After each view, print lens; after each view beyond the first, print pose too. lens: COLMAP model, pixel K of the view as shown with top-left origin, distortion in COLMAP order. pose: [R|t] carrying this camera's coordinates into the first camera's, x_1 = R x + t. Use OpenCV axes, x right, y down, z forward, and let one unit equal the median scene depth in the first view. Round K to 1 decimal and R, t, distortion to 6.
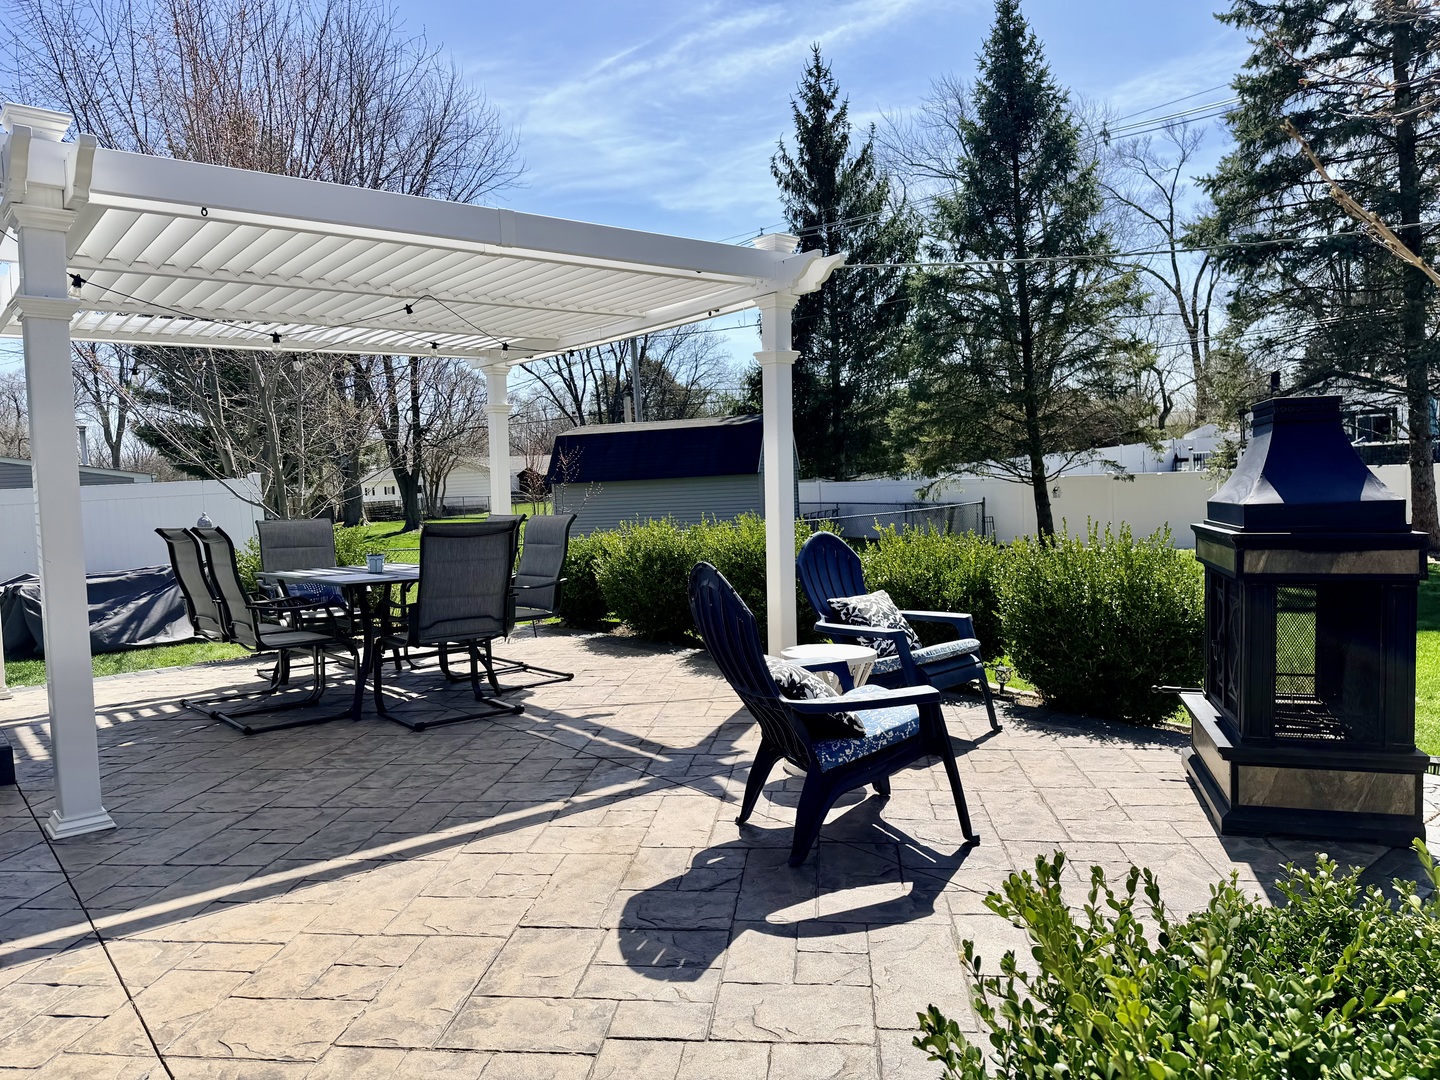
lens RADIAL K [[1012.6, 0, 723.3], [0, 1012.6, 540.9], [0, 0, 1]] dist [0.006631, 0.000629]
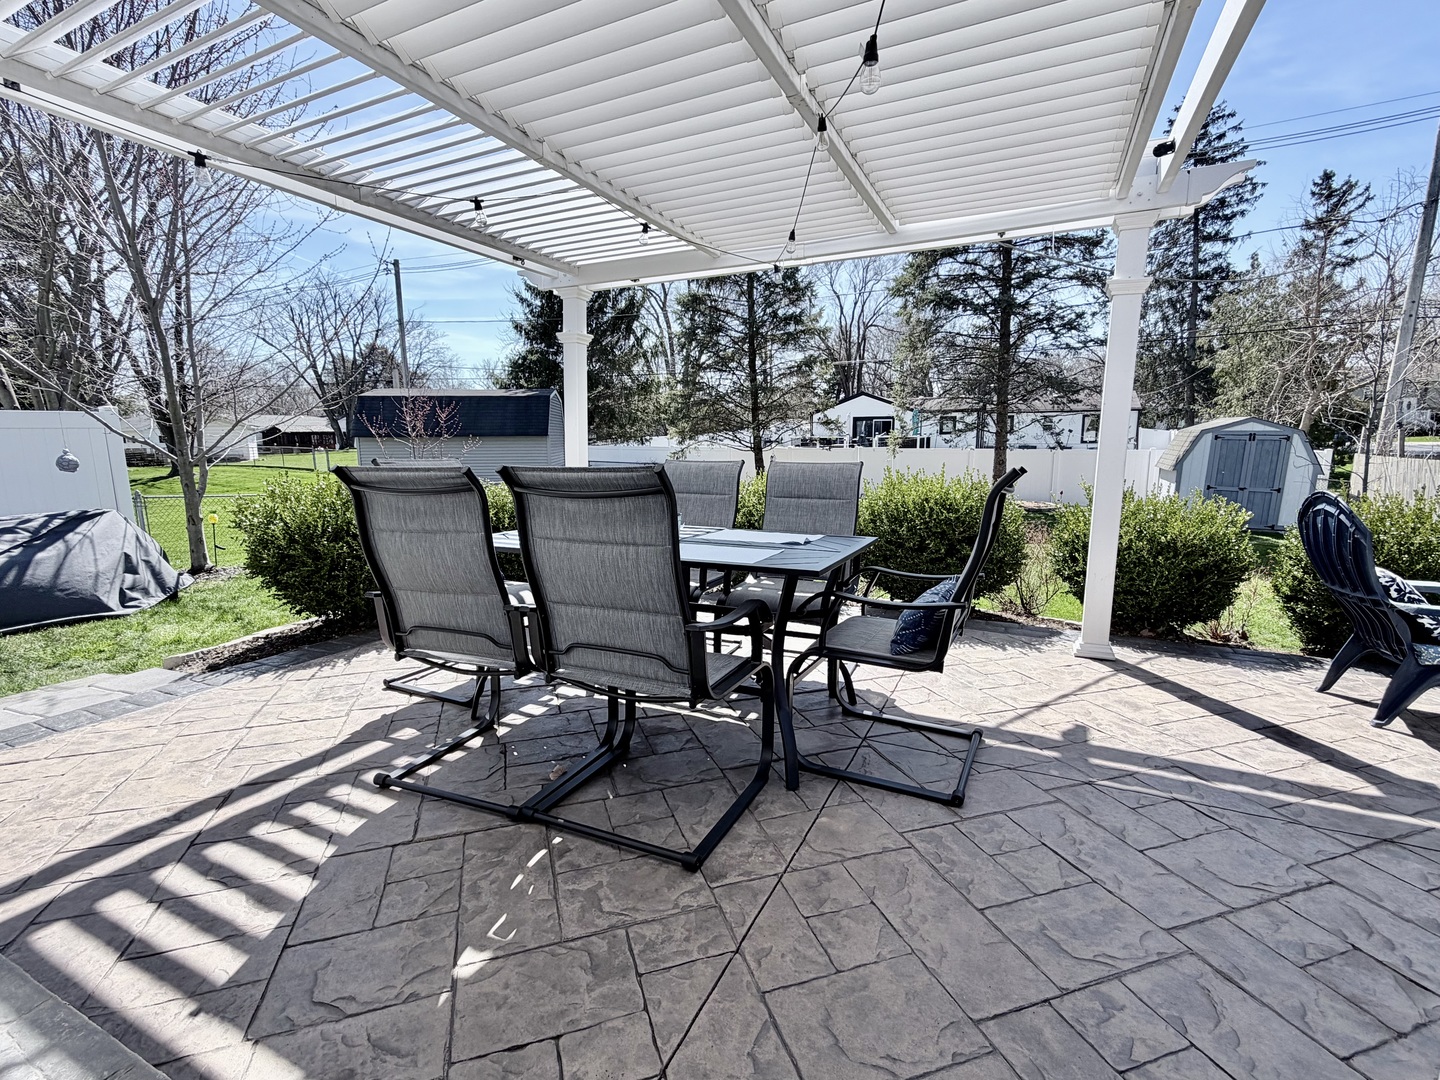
lens RADIAL K [[675.8, 0, 710.4], [0, 675.8, 540.1], [0, 0, 1]] dist [-0.005480, -0.000530]
pose [[0.917242, -0.015765, 0.398018, -0.247929], [-0.013797, 0.997360, 0.071299, -0.000712], [-0.398091, -0.070890, 0.914603, 0.287393]]
